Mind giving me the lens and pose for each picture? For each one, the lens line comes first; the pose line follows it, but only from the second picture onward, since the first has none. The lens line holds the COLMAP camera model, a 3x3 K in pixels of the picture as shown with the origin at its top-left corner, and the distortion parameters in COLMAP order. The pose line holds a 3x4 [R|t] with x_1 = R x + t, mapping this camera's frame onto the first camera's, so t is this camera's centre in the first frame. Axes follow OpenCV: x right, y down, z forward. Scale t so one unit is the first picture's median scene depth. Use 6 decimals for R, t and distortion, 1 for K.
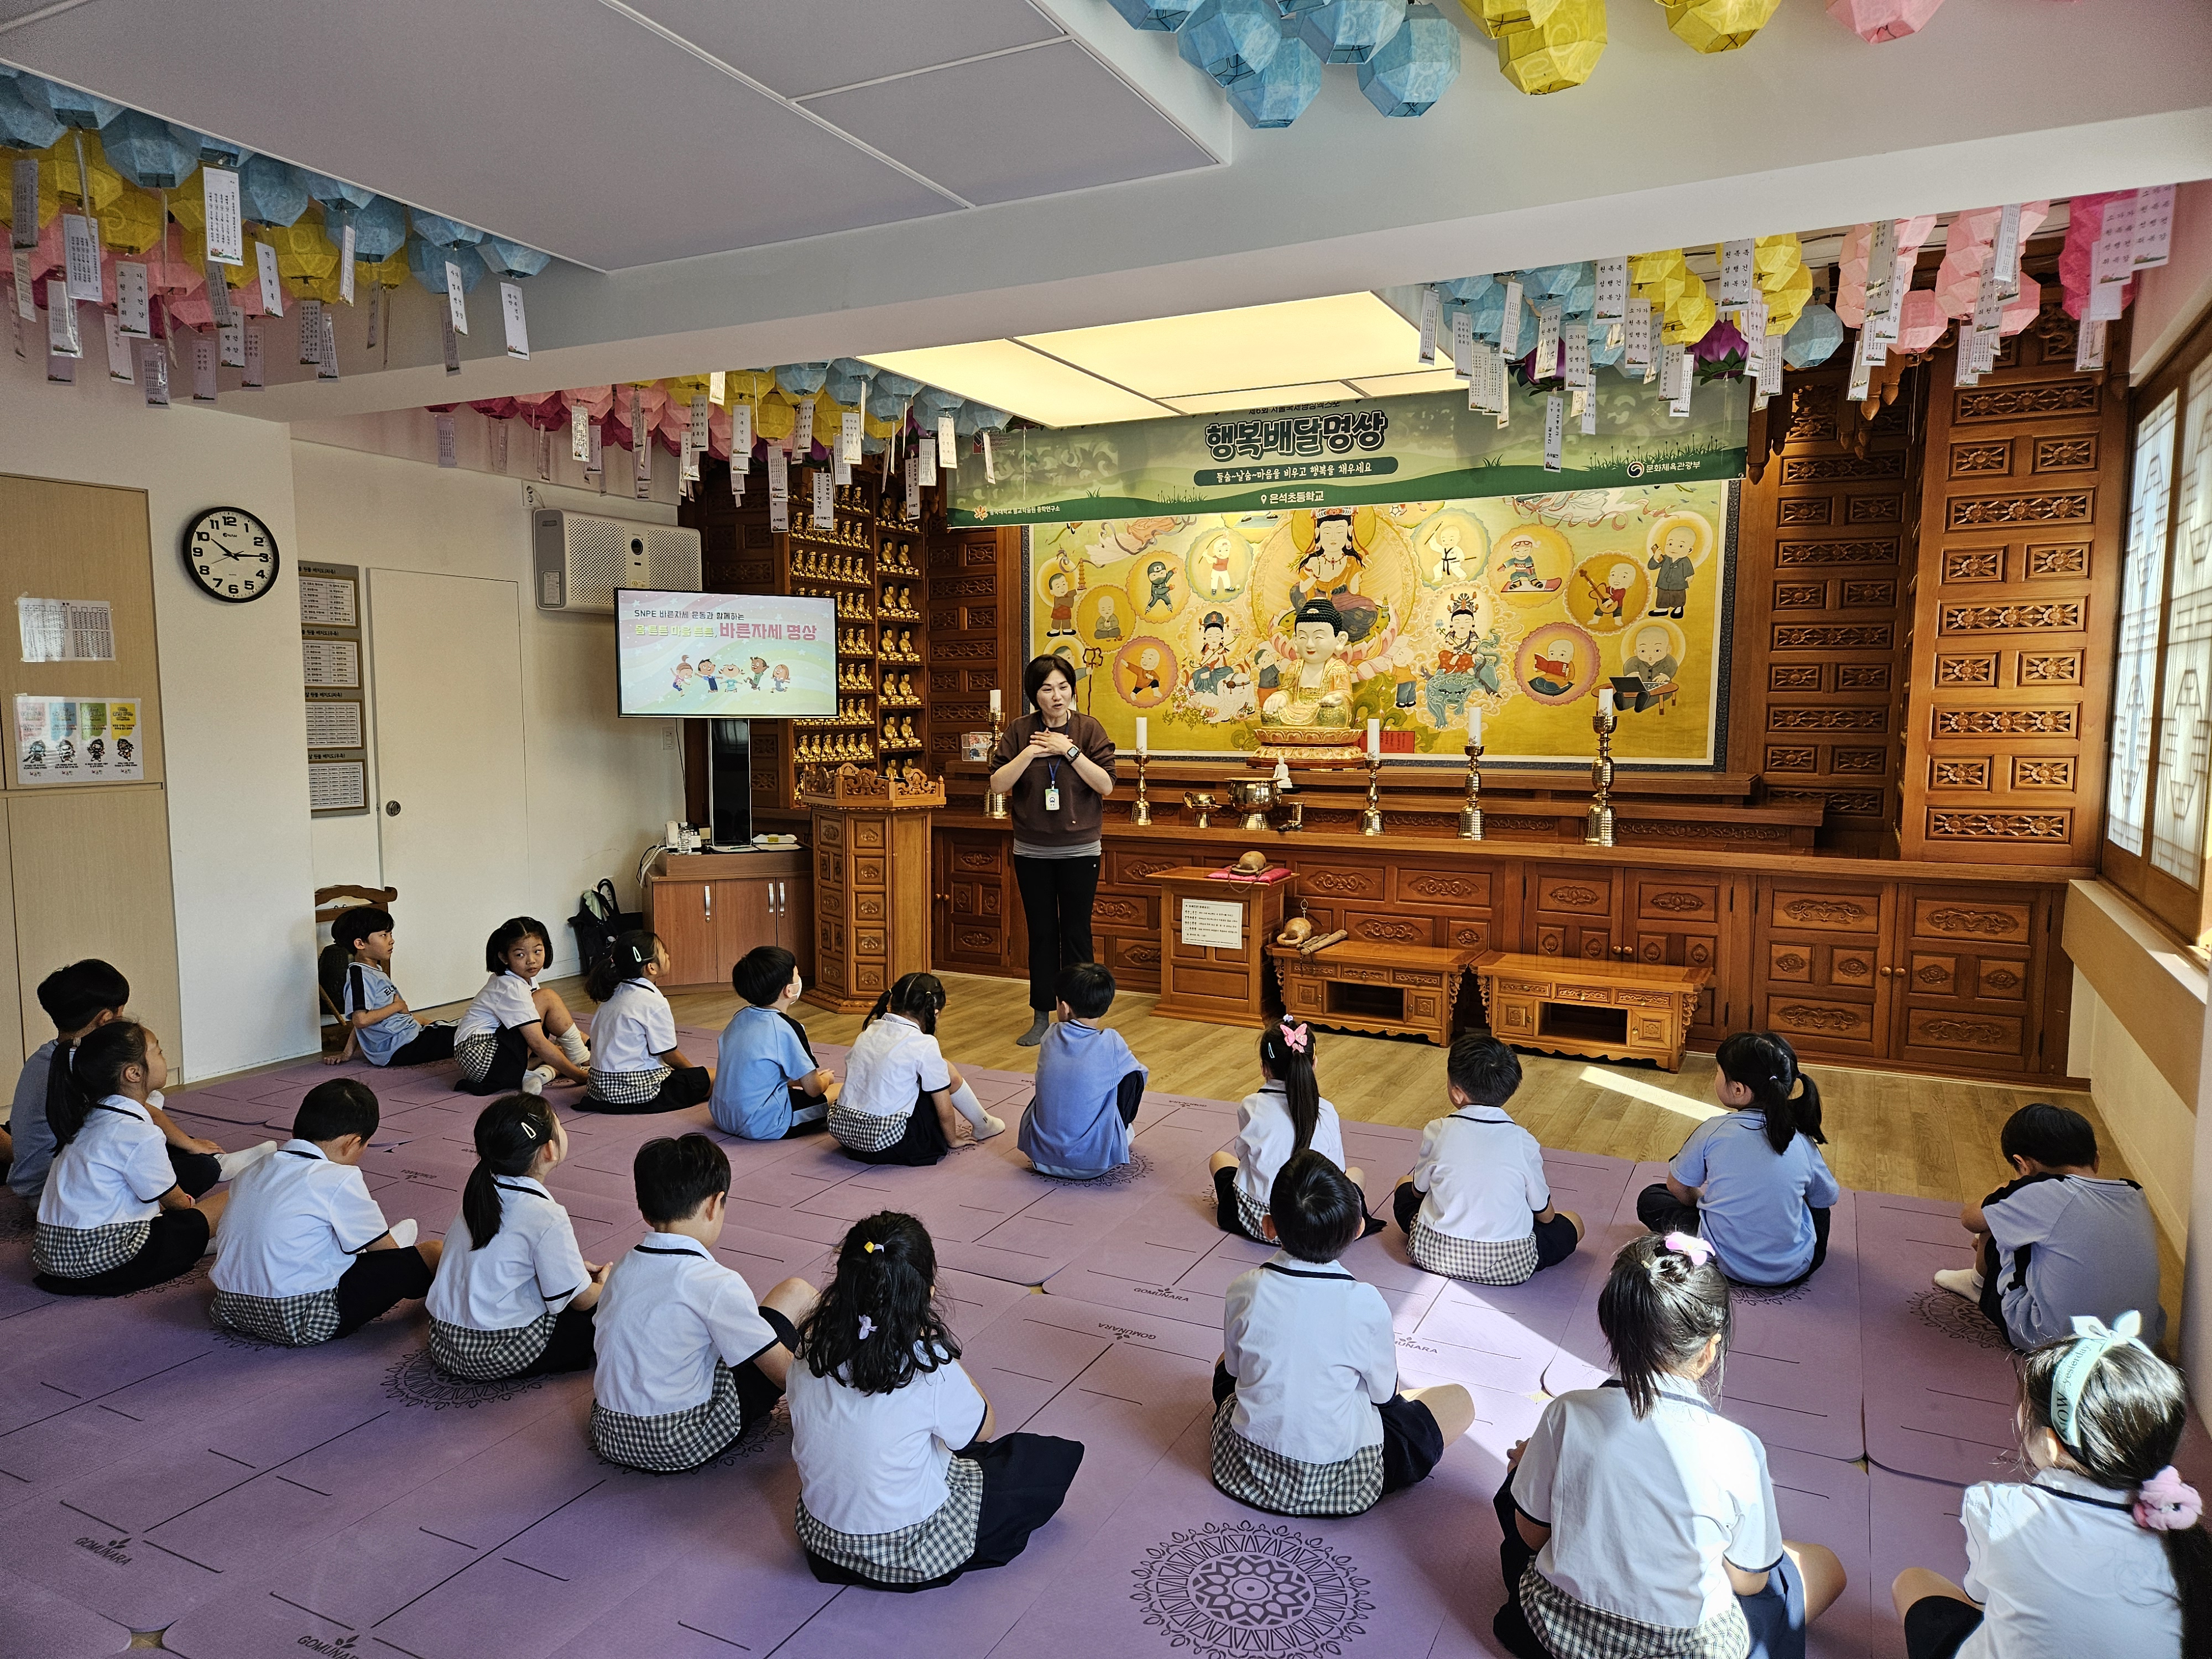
lens RADIAL K [[1477.1, 0, 1106.0], [0, 1477.1, 829.5], [0, 0, 1]] dist [0.118579, -0.109135]
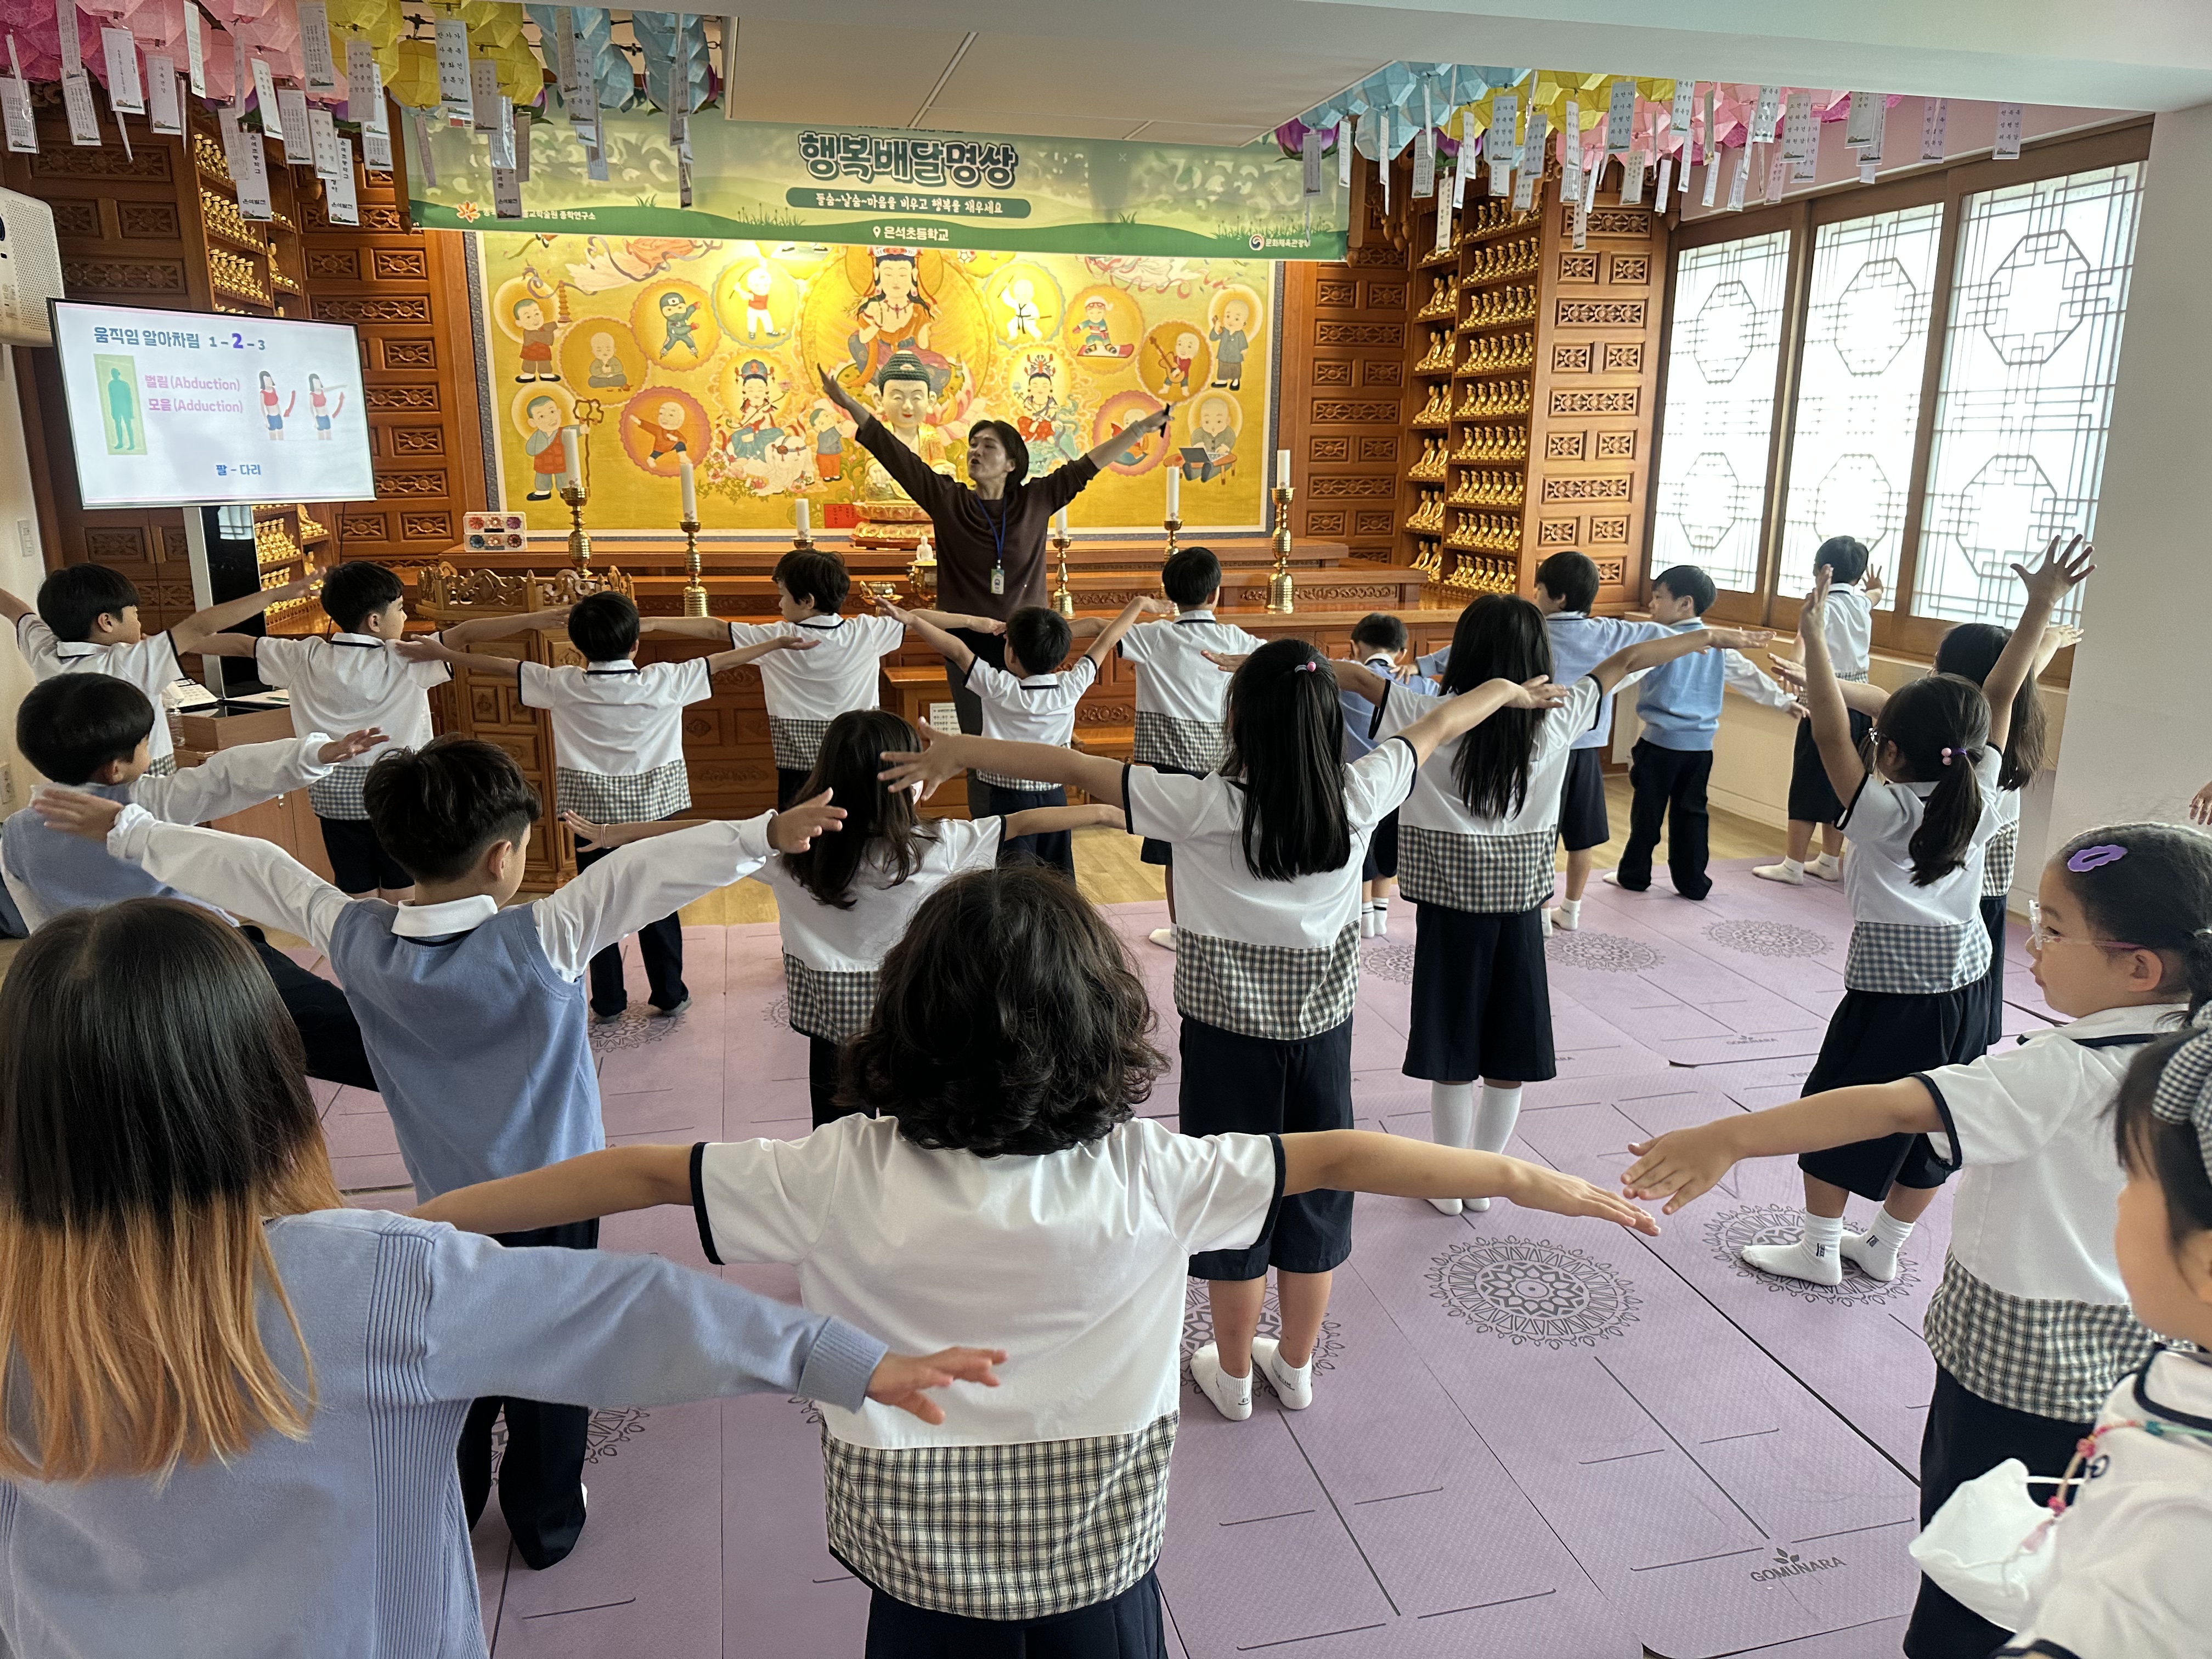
lens RADIAL K [[1604.9, 0, 1106.0], [0, 1604.9, 829.5], [0, 0, 1]] dist [0.110021, -0.234117]
pose [[0.757418, -0.147202, 0.636121, -0.454269], [0.056299, 0.985350, 0.160981, -0.024526], [-0.650498, -0.086117, 0.754610, 0.174717]]
